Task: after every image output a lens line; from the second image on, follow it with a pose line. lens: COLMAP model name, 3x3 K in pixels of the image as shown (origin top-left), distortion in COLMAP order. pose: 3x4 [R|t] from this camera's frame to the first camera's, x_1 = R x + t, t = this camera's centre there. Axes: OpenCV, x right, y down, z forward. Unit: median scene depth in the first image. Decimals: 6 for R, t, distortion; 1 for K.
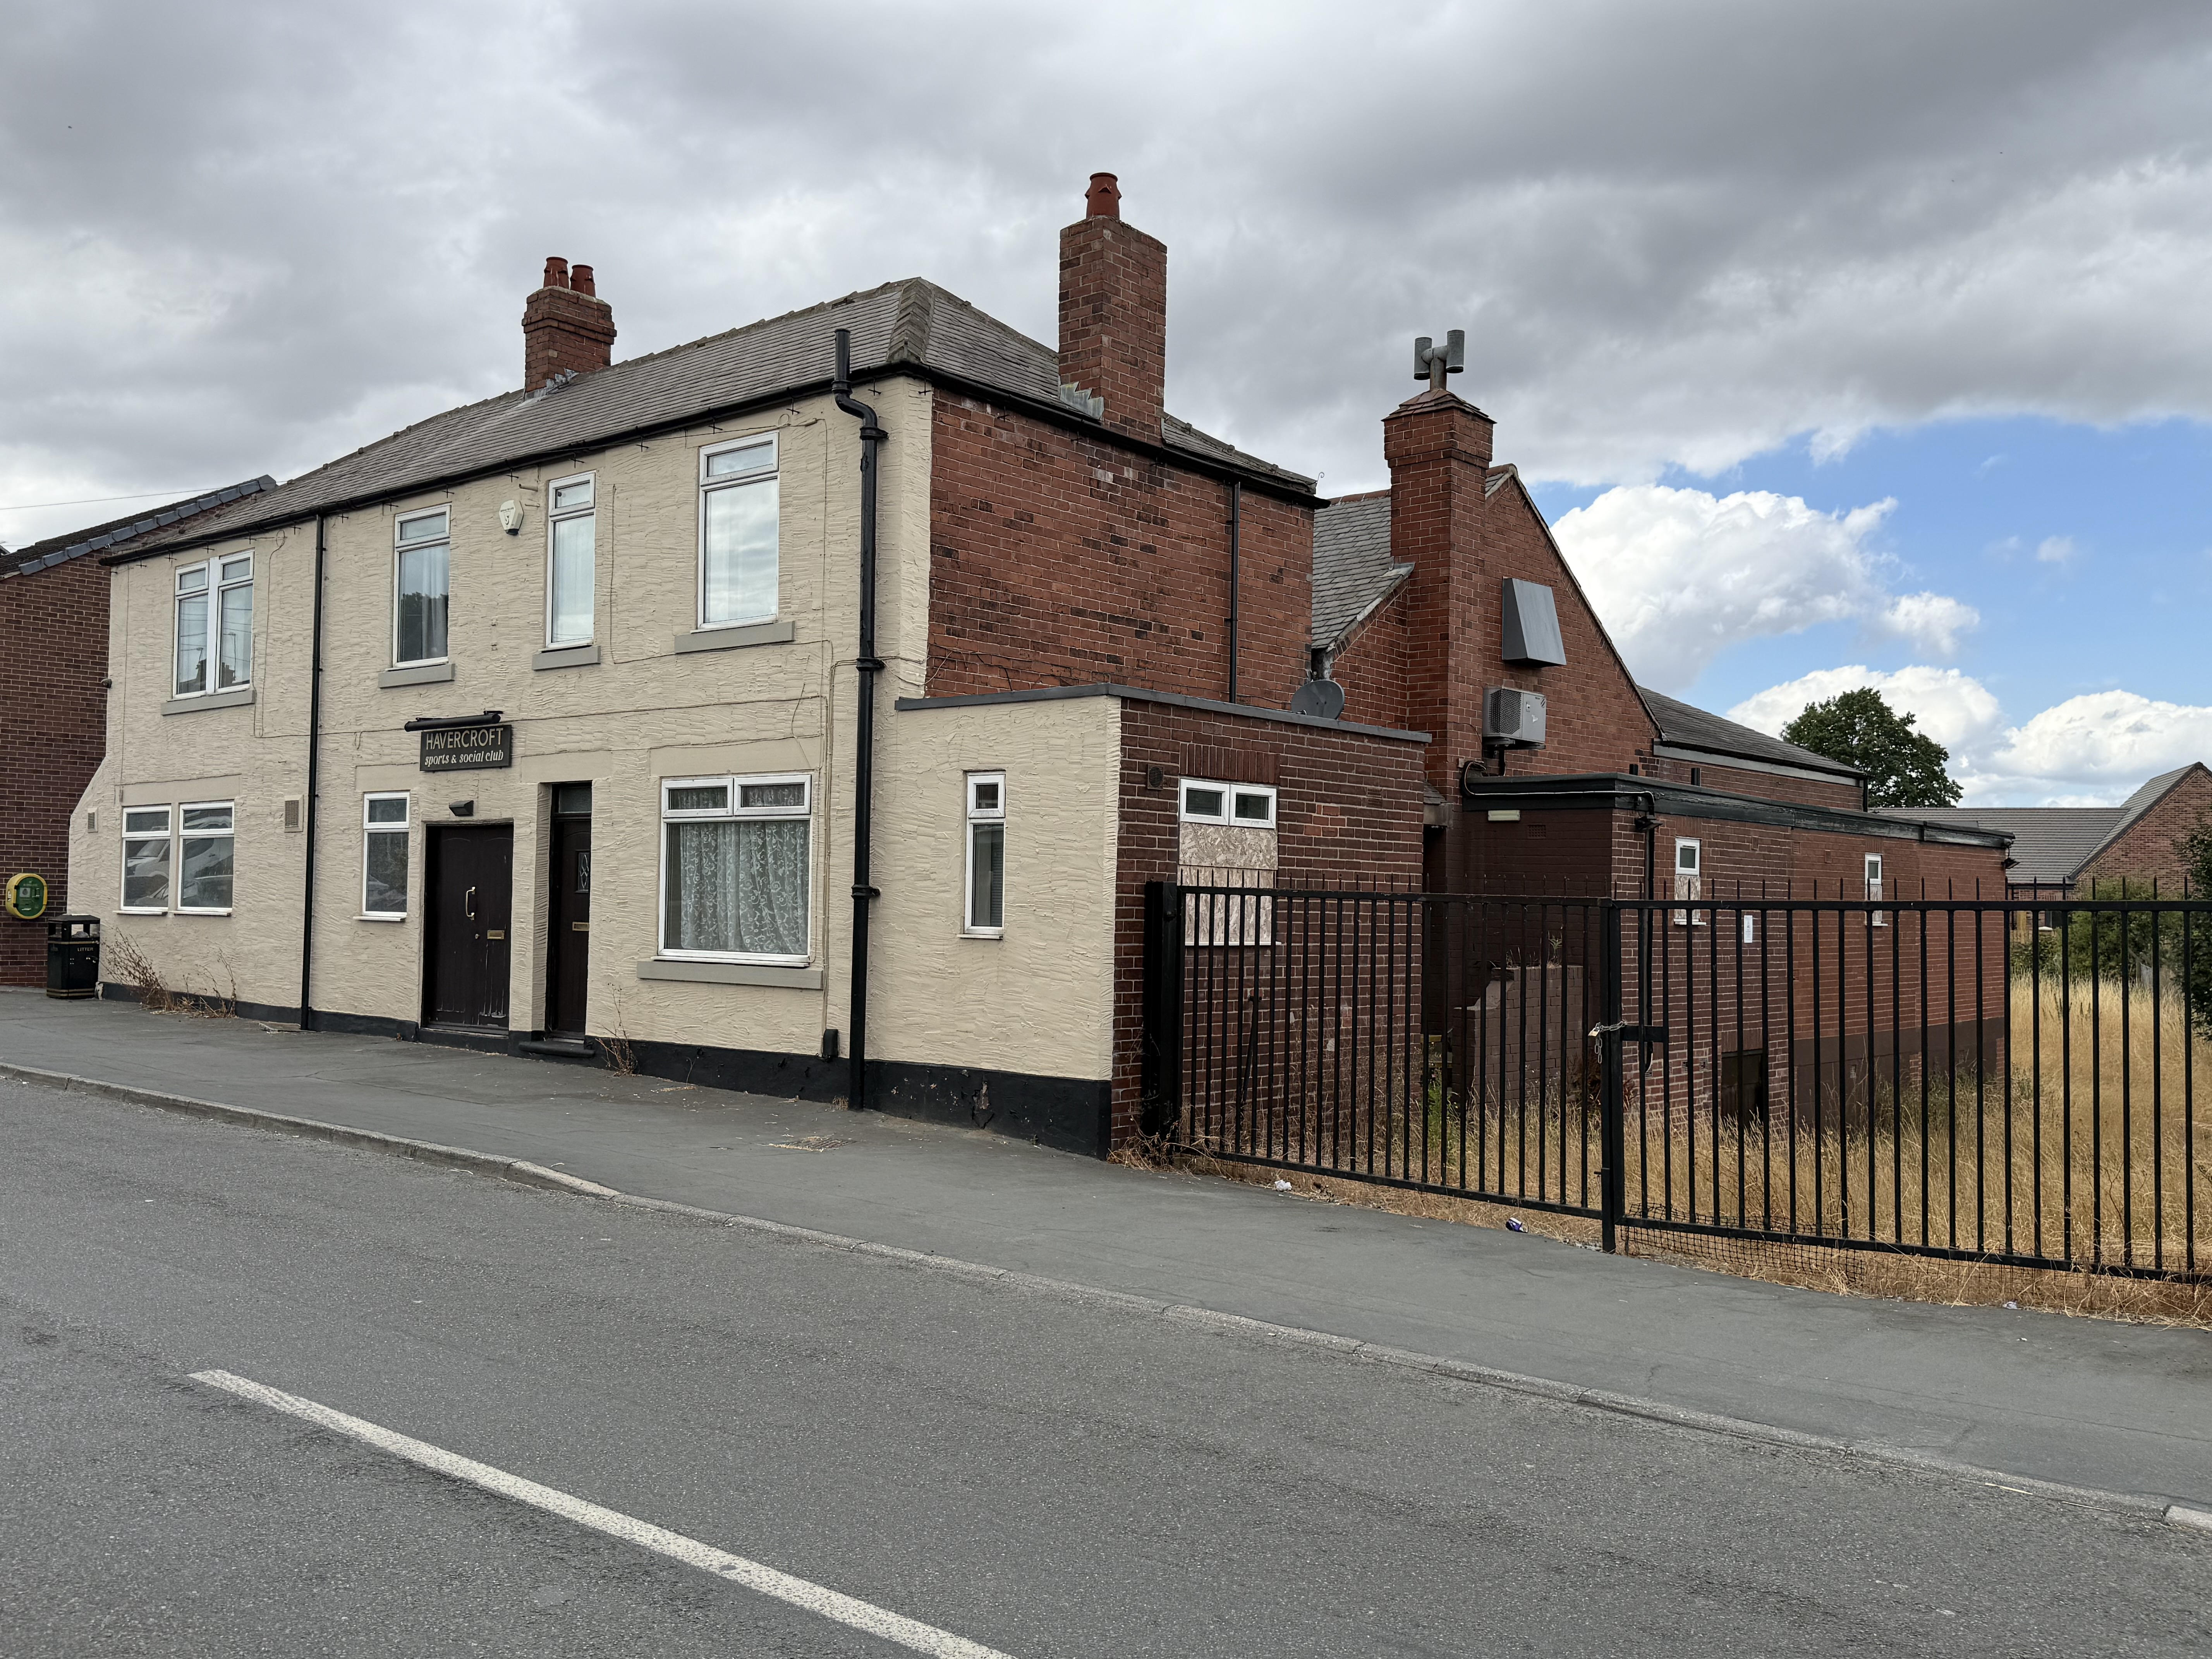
lens RADIAL K [[1852.4, 0, 1113.5], [0, 1852.4, 833.4], [0, 0, 1]] dist [0.096558, -0.073506]
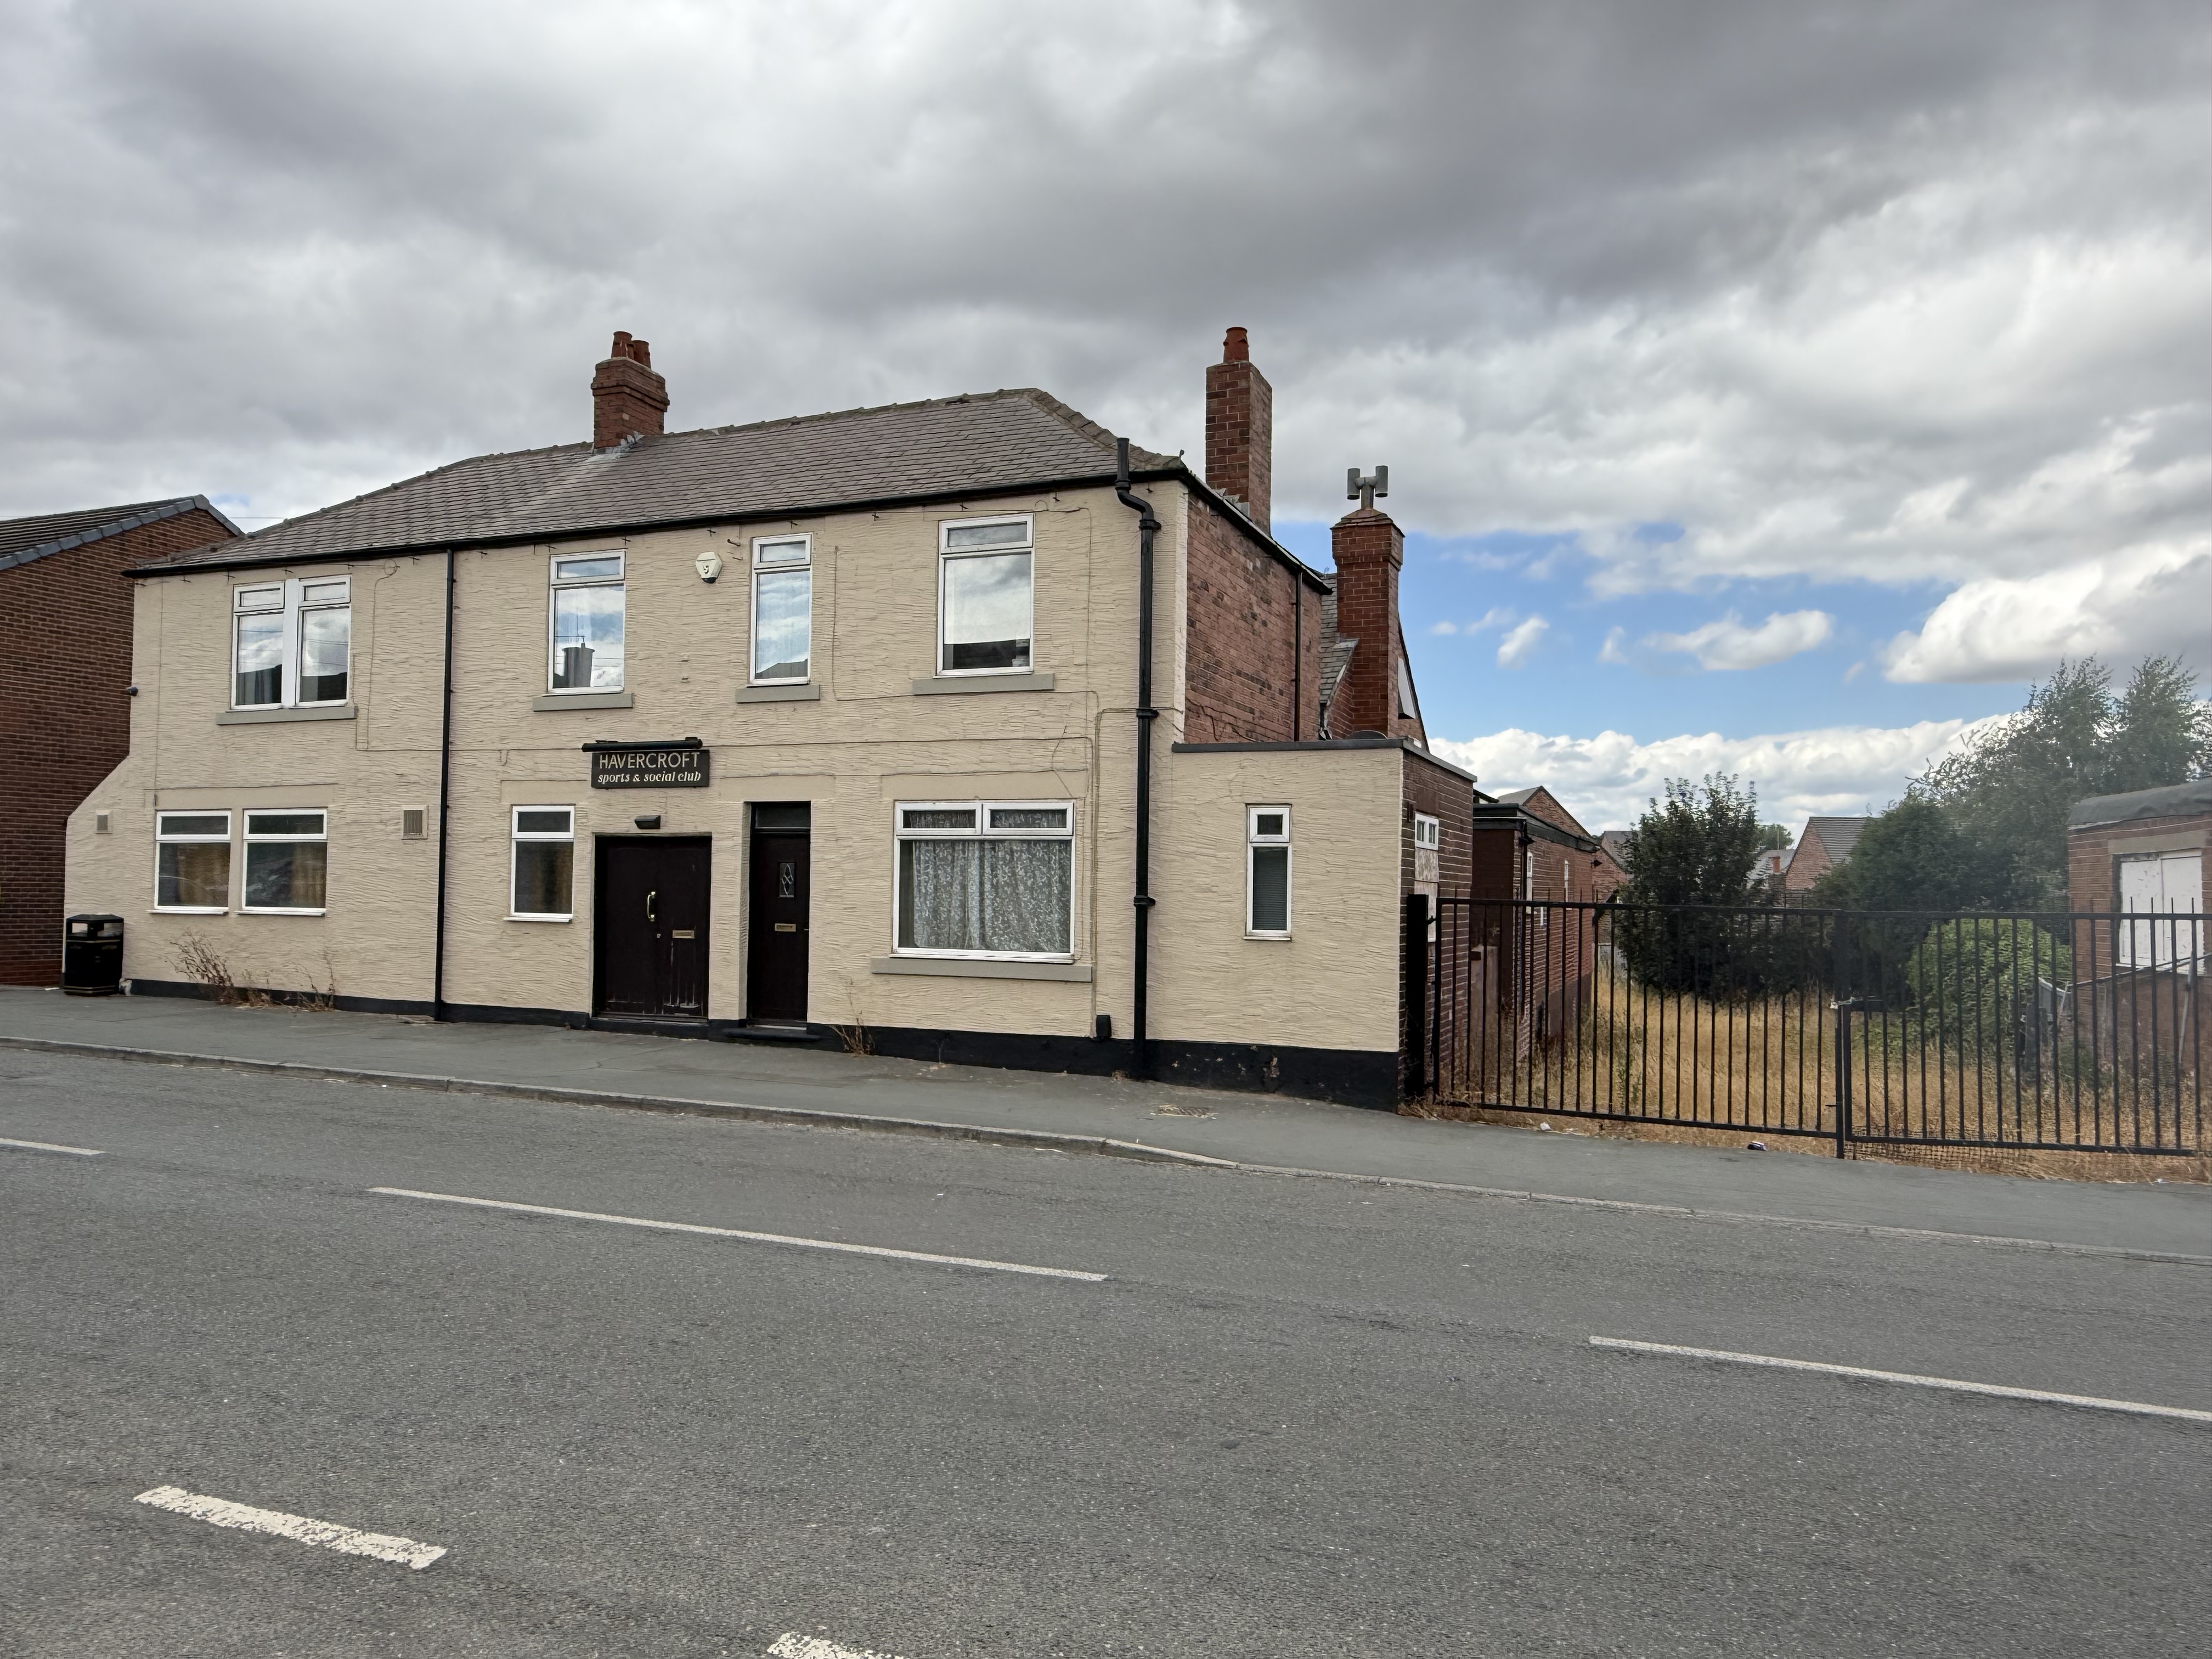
lens RADIAL K [[1492.2, 0, 1104.8], [0, 1492.2, 828.1], [0, 0, 1]] dist [0.002415, -0.002529]
pose [[0.950256, 0.008868, 0.311343, -0.397258], [-0.009619, 0.999953, 0.000876, -0.014534], [-0.311321, -0.003828, 0.950297, 0.070407]]
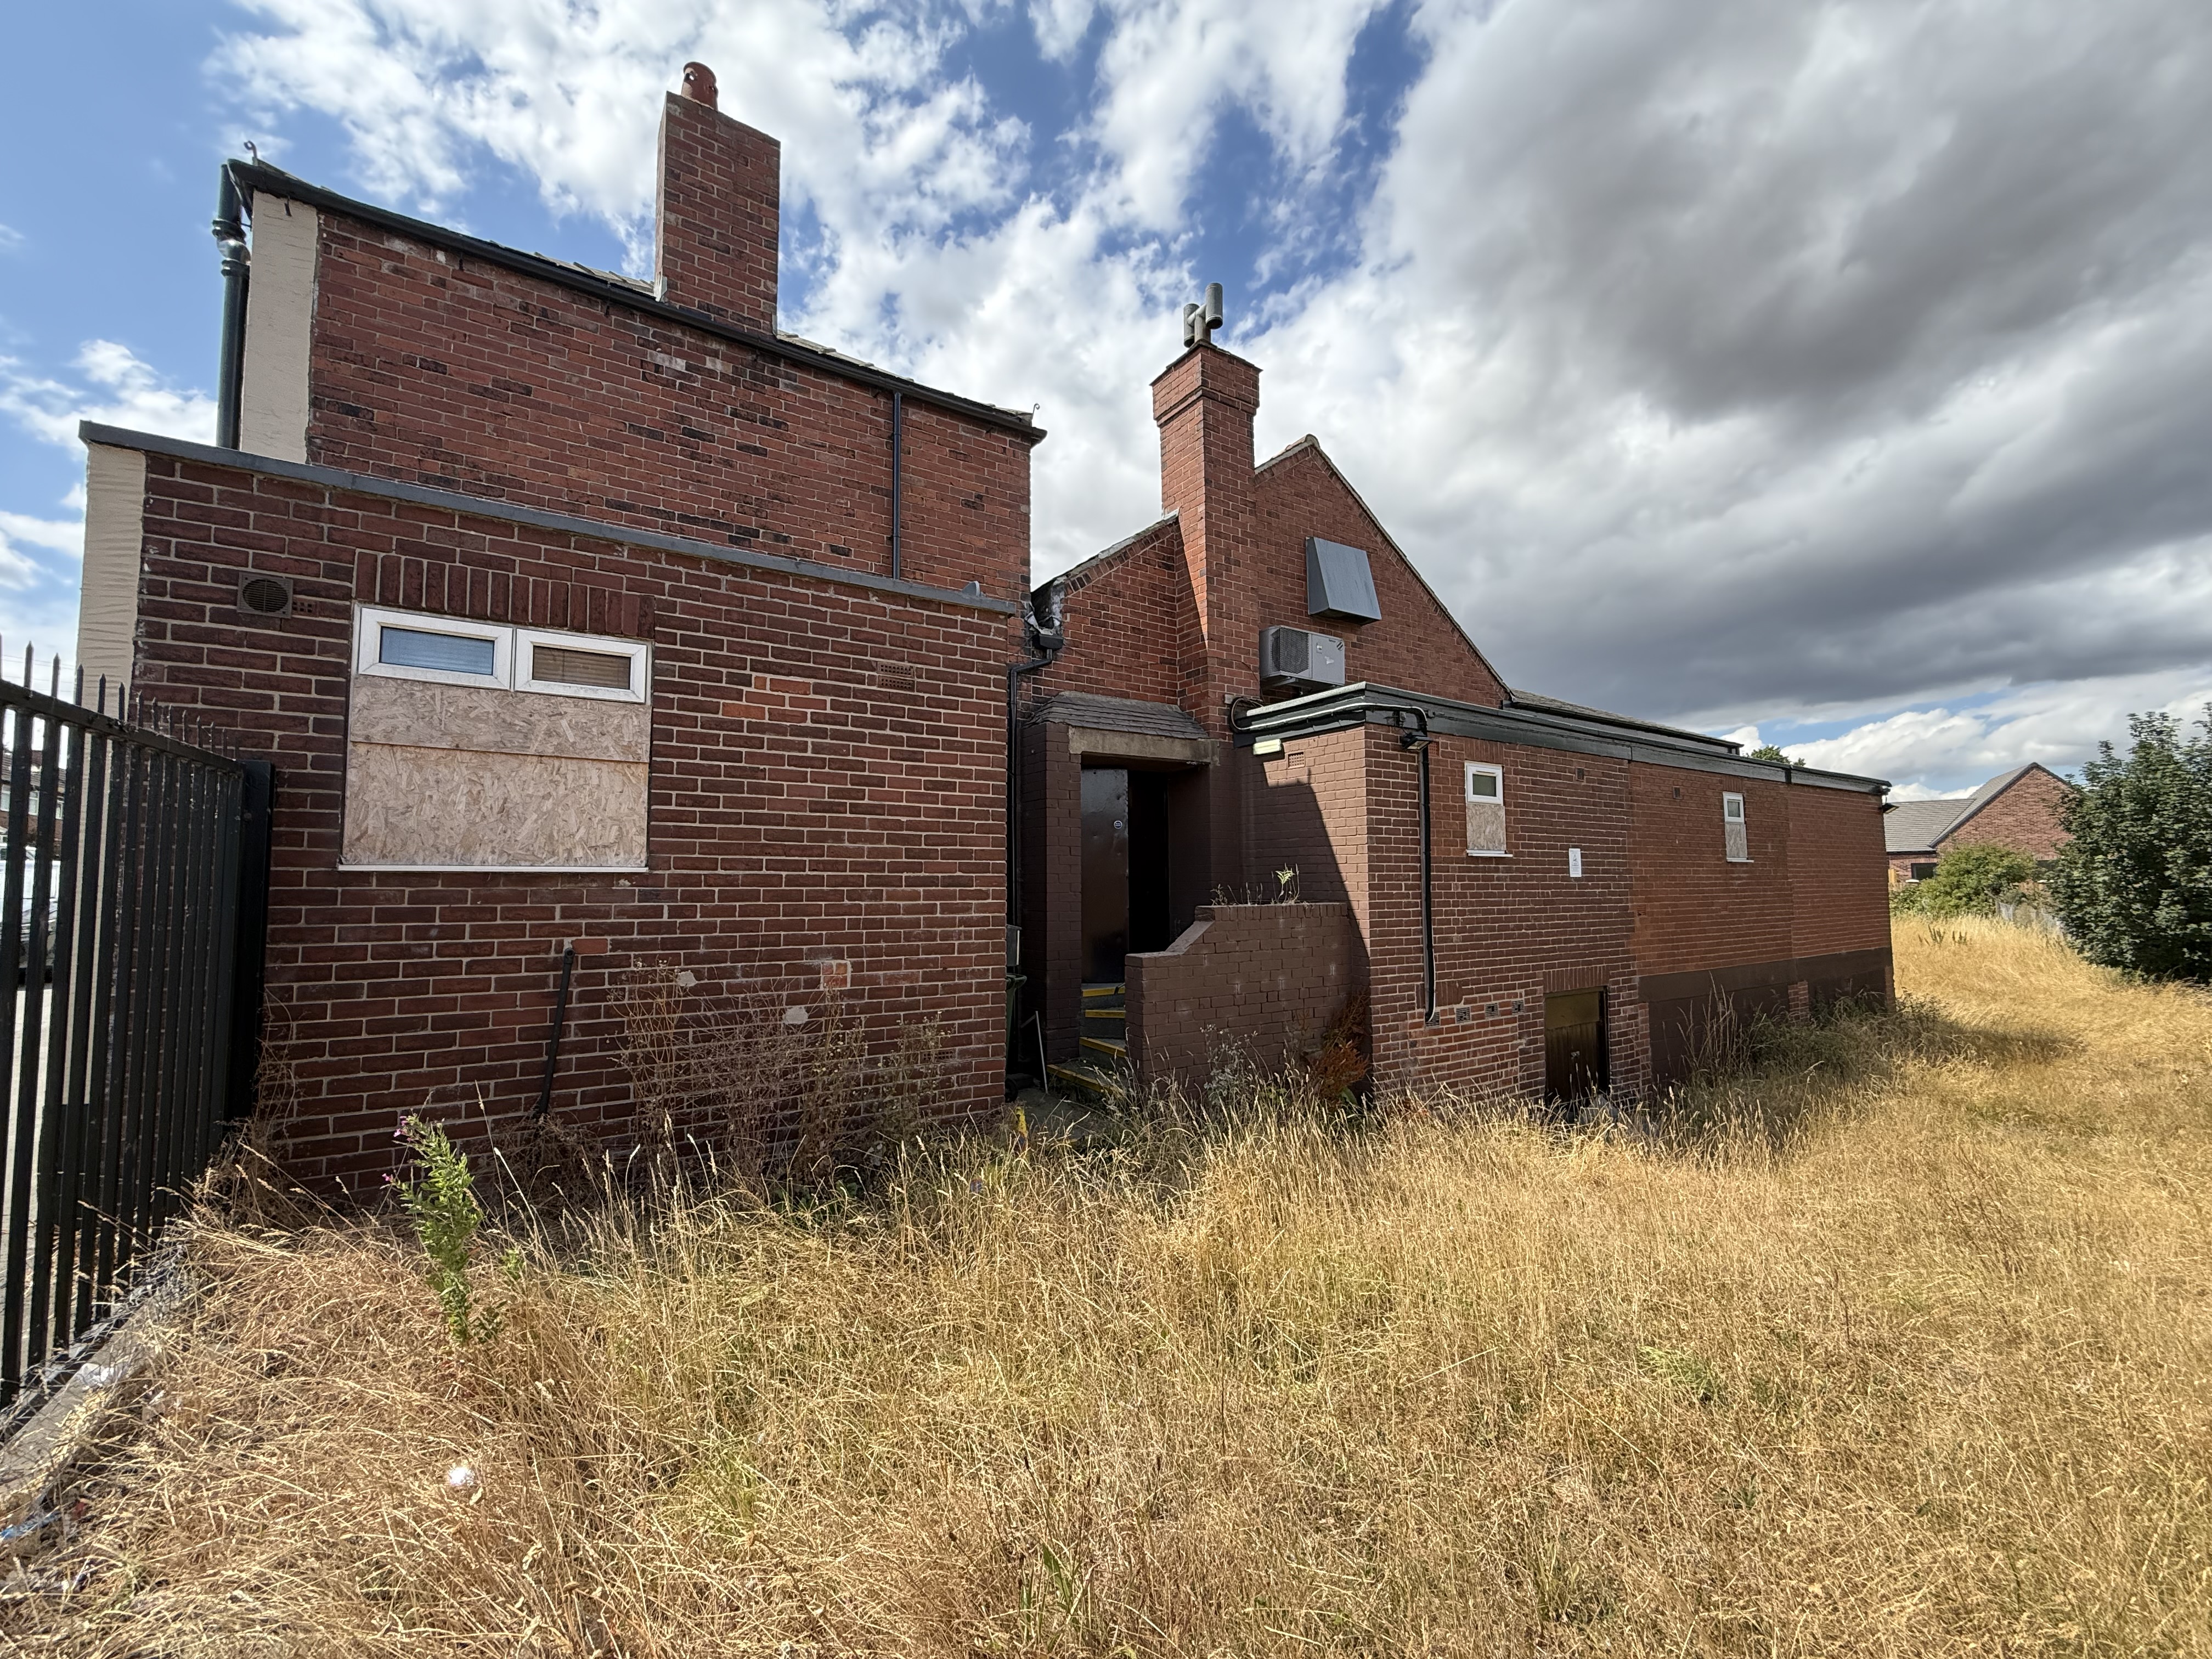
lens RADIAL K [[880.7, 0, 1113.5], [0, 880.7, 825.5], [0, 0, 1]] dist [0.000081, -0.000474]
pose [[0.962425, -0.044050, -0.267950, 0.293960], [0.033959, 0.998533, -0.042179, 0.054257], [0.269415, 0.031494, 0.962509, 0.631586]]
